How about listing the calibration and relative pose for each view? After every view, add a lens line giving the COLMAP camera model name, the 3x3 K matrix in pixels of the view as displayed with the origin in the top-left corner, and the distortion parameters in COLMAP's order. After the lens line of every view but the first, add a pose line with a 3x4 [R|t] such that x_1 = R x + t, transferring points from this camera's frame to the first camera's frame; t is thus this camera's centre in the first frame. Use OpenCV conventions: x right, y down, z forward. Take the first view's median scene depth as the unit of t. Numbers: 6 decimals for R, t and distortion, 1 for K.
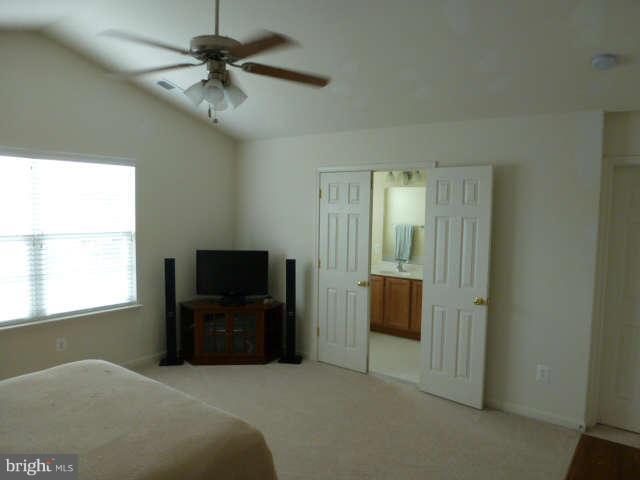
lens RADIAL K [[480.3, 0, 320.0], [0, 480.3, 240.0], [0, 0, 1]] dist [-0.013120, -0.002325]
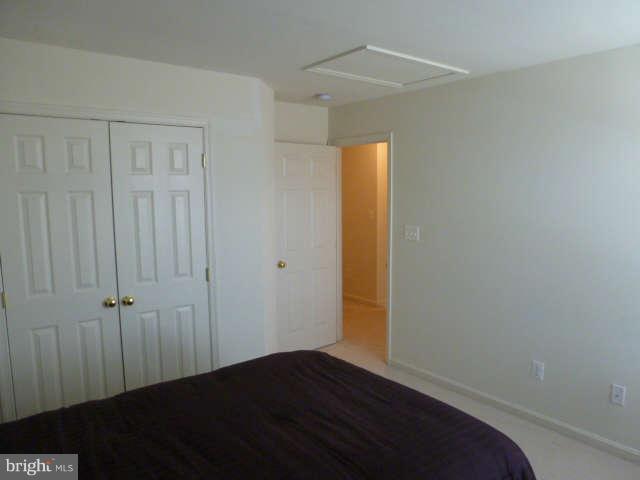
lens RADIAL K [[480.3, 0, 320.0], [0, 480.3, 240.0], [0, 0, 1]] dist [-0.013120, -0.002325]
pose [[0.938130, -0.063081, 0.340488, 0.019472], [0.043364, 0.996928, 0.065219, -0.021011], [-0.343556, -0.046419, 0.937984, 0.300182]]
